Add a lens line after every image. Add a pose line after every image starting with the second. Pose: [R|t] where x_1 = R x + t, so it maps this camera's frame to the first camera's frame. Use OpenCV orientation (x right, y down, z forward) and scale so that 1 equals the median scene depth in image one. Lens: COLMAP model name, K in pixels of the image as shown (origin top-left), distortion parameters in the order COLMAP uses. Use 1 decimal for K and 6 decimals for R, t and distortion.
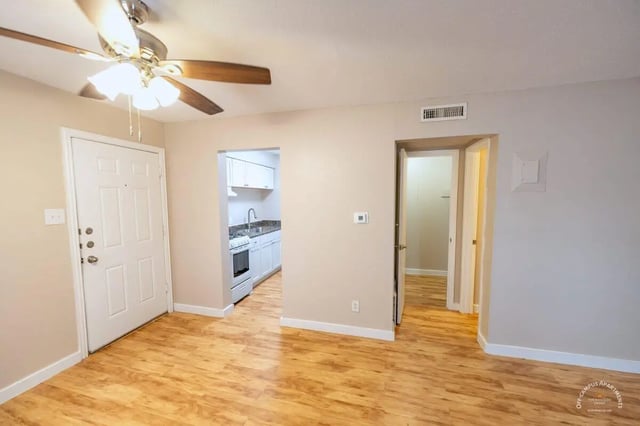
lens RADIAL K [[259.4, 0, 317.3], [0, 259.4, 215.2], [0, 0, 1]] dist [0.001376, 0.000630]
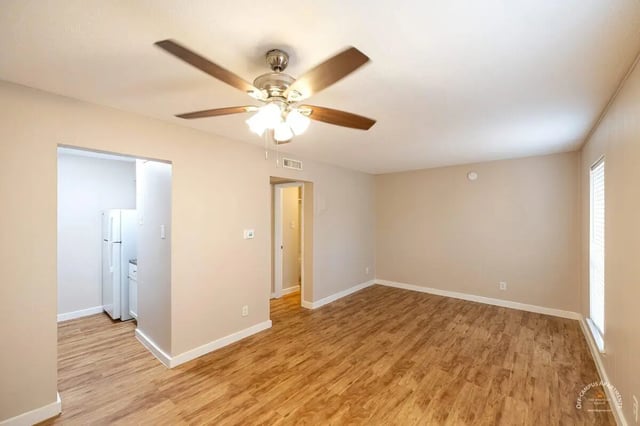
lens RADIAL K [[264.0, 0, 324.4], [0, 264.0, 216.0], [0, 0, 1]] dist [0.002837, -0.000595]
pose [[0.408783, 0.004325, 0.912621, -0.838772], [0.067784, 0.997083, -0.035087, -0.006673], [-0.910111, 0.076204, 0.407298, 0.177574]]
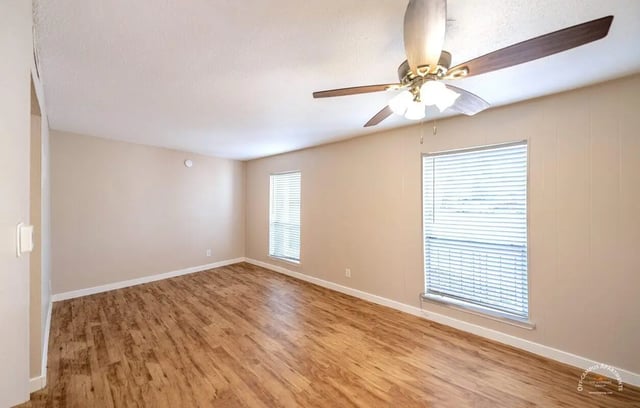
lens RADIAL K [[223.0, 0, 284.9], [0, 223.0, 200.1], [0, 0, 1]] dist [-0.013003, -0.000997]
pose [[-0.864727, 0.013067, 0.502071, -0.317303], [0.042976, 0.997920, 0.048046, -0.045671], [-0.500399, 0.063123, -0.863491, 1.112229]]
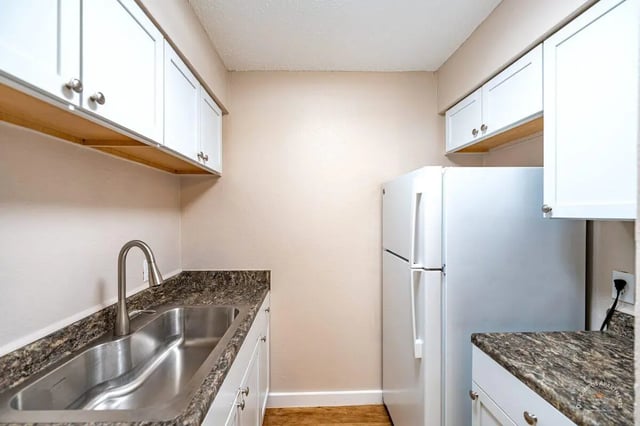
lens RADIAL K [[264.0, 0, 318.7], [0, 264.0, 216.0], [0, 0, 1]] dist [0.002837, -0.000595]
pose [[0.950670, 0.003376, 0.310185, -0.331433], [0.016779, 0.997917, -0.062287, -0.056437], [-0.309749, 0.064418, 0.948634, 1.393211]]
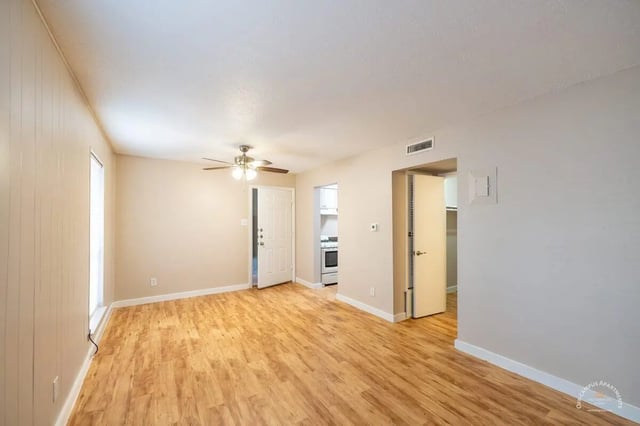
lens RADIAL K [[259.4, 0, 314.8], [0, 259.4, 223.5], [0, 0, 1]] dist [0.001376, 0.000630]
pose [[0.738736, 0.010336, -0.673916, 0.905466], [-0.053884, 0.997588, -0.043767, 0.069149], [0.671838, 0.068645, 0.737510, -0.269052]]
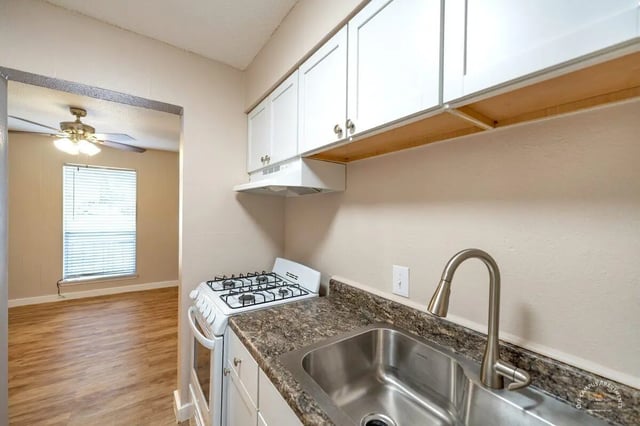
lens RADIAL K [[259.4, 0, 322.7], [0, 259.4, 215.9], [0, 0, 1]] dist [0.001376, 0.000630]
pose [[-0.632161, 0.002060, -0.774834, -0.156474], [-0.076027, 0.995006, 0.064674, -0.089958], [0.771098, 0.099792, -0.628847, 1.922798]]
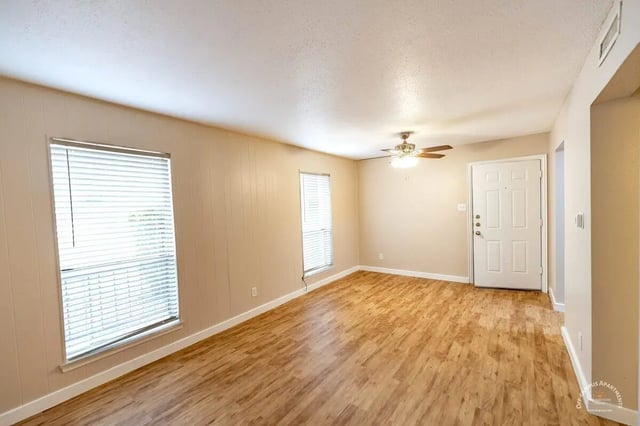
lens RADIAL K [[264.0, 0, 319.9], [0, 264.0, 215.7], [0, 0, 1]] dist [0.002837, -0.000595]
pose [[-0.366561, 0.050988, -0.928996, 1.176401], [-0.029865, 0.997338, 0.066523, -0.032117], [0.929915, 0.052129, -0.364063, 0.606811]]
